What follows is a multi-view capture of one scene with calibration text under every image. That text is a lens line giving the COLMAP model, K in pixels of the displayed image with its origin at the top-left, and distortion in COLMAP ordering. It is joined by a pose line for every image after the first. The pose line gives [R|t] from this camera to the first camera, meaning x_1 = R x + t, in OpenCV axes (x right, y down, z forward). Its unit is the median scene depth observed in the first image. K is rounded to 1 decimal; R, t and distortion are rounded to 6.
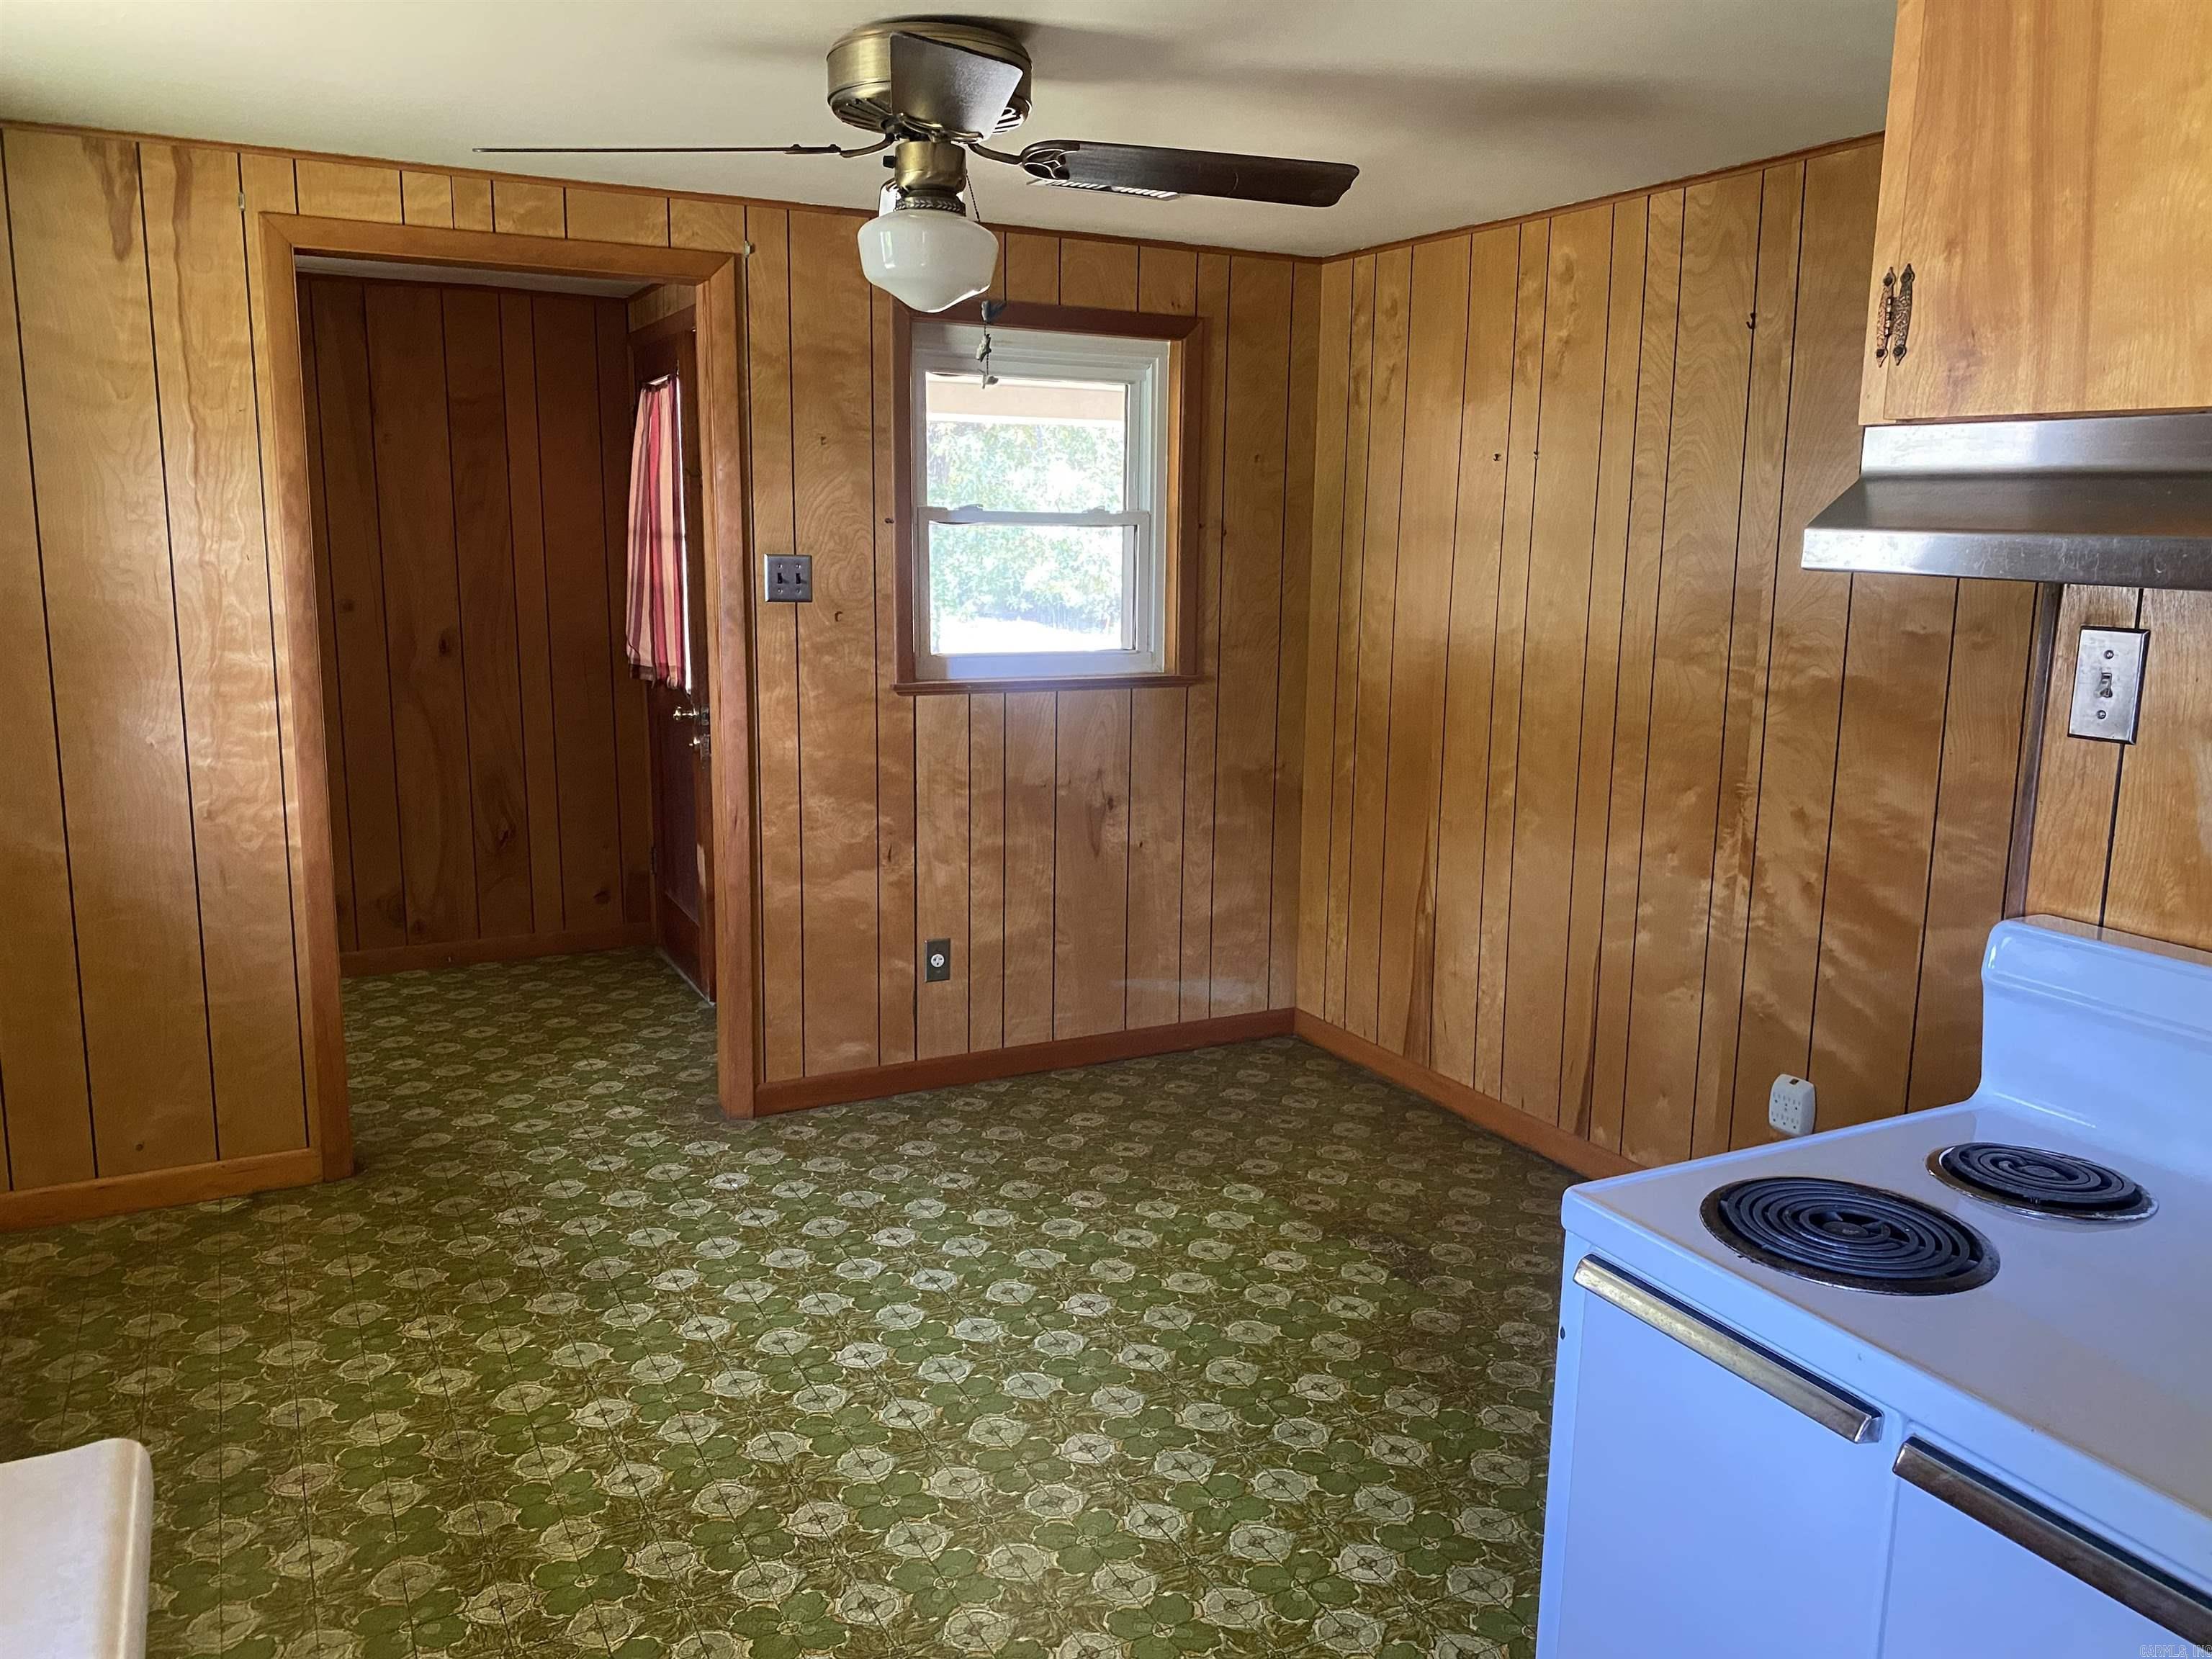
lens RADIAL K [[1671.3, 0, 1078.1], [0, 1671.3, 826.9], [0, 0, 1]] dist [0.027810, -0.028608]
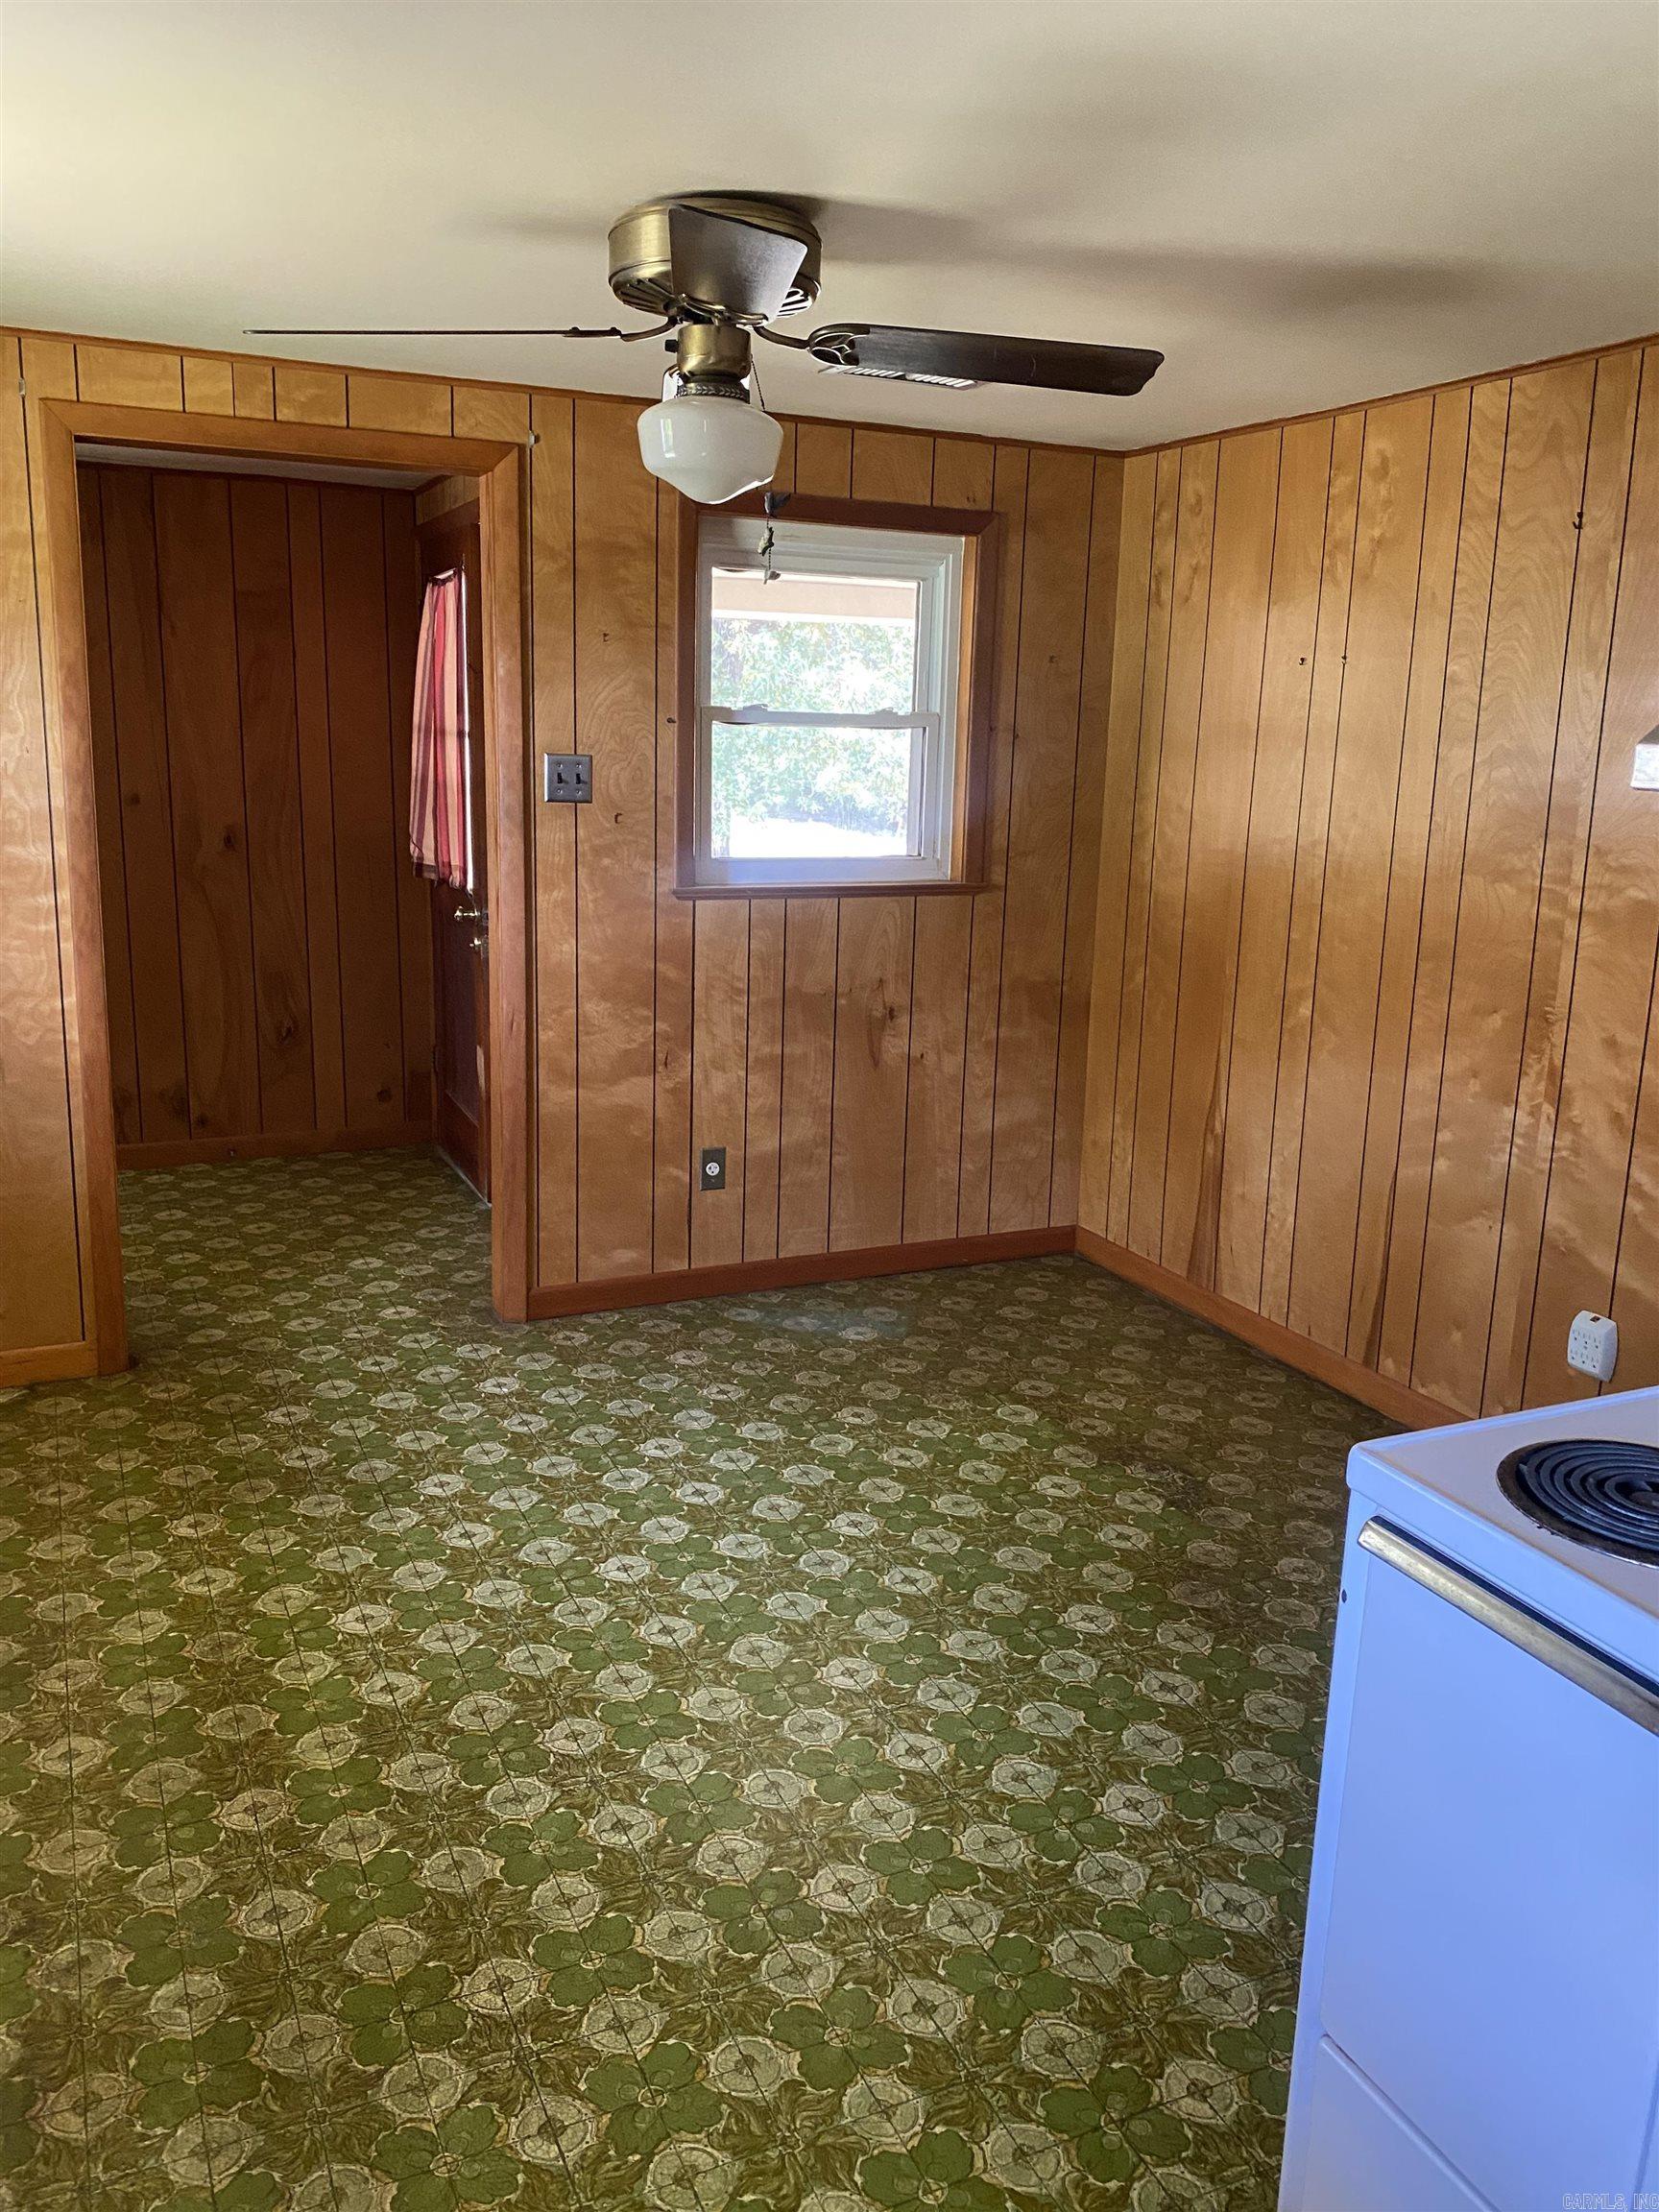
lens RADIAL K [[1671.3, 0, 791.4], [0, 1671.3, 1077.0], [0, 0, 1]] dist [0.027810, -0.028608]
pose [[0.998774, 0.022046, -0.044331, 0.005895], [-0.020755, 0.999353, 0.029374, -0.005382], [0.044950, -0.028417, 0.998585, 0.022029]]
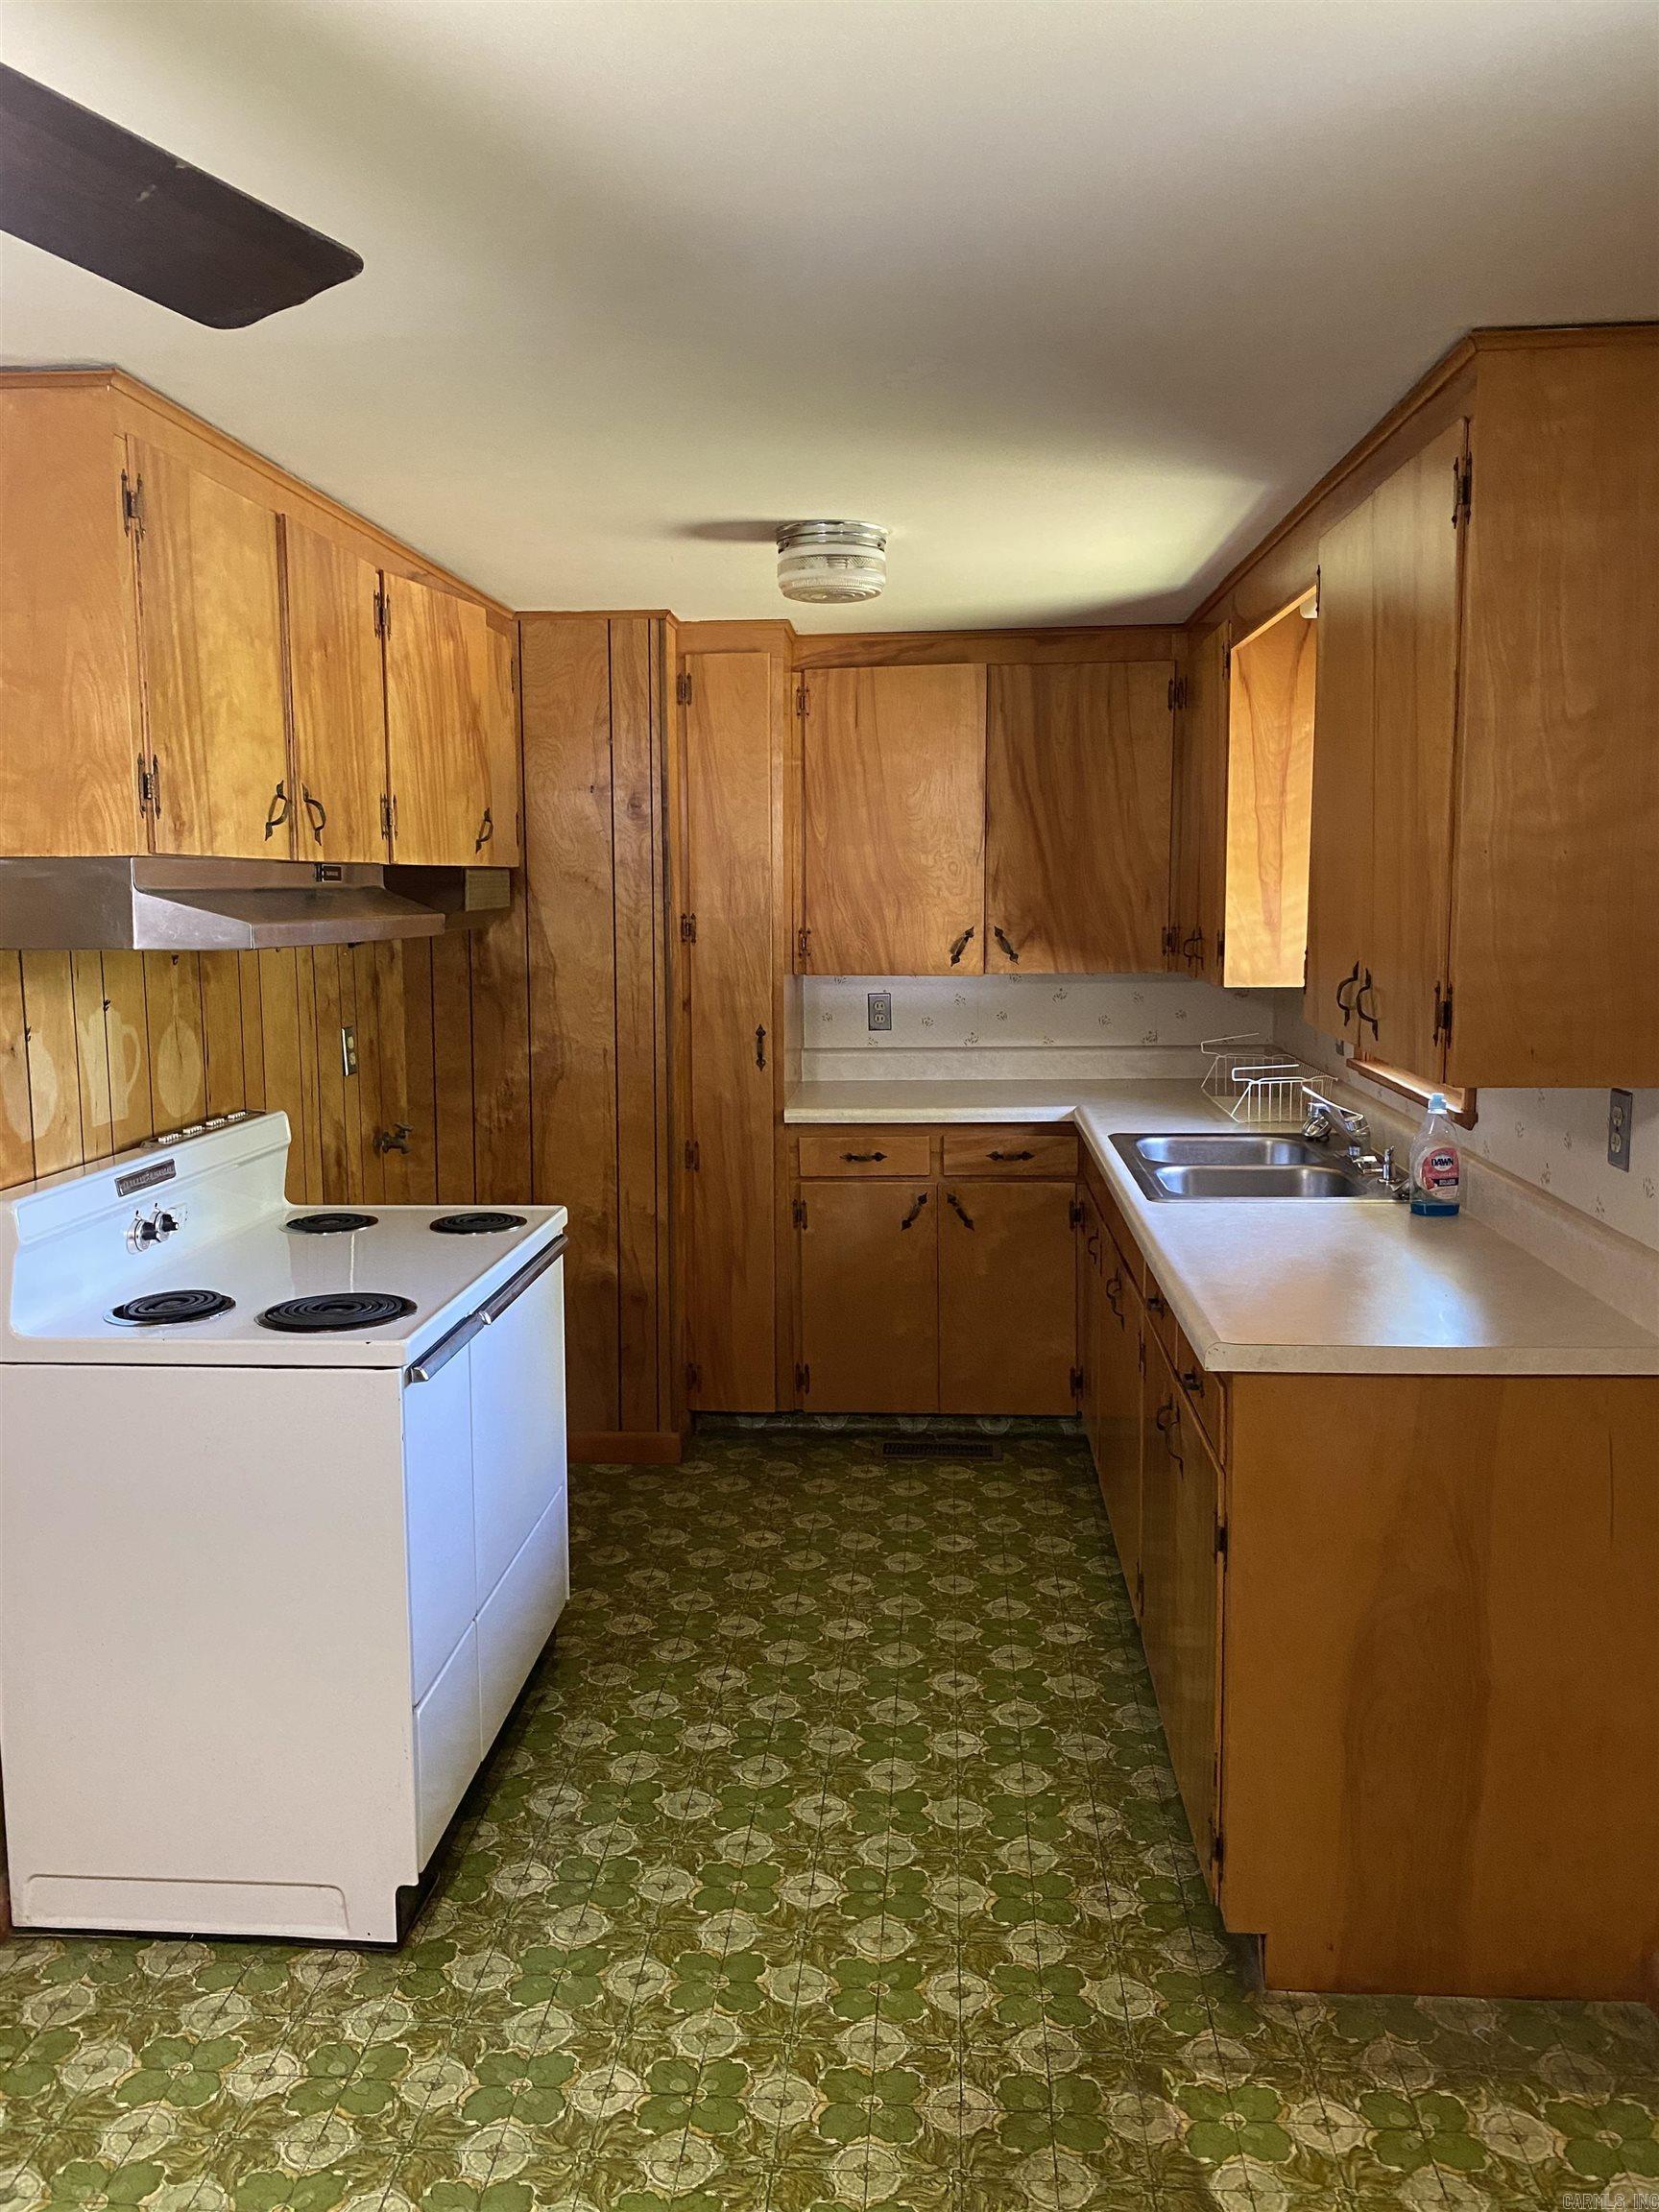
lens RADIAL K [[1671.3, 0, 851.1], [0, 1671.3, 1111.3], [0, 0, 1]] dist [0.027810, -0.028608]
pose [[-0.865909, -0.076304, 0.494348, -0.479763], [0.088822, 0.949135, 0.302083, -0.206534], [-0.492252, 0.305485, -0.815087, 0.951022]]
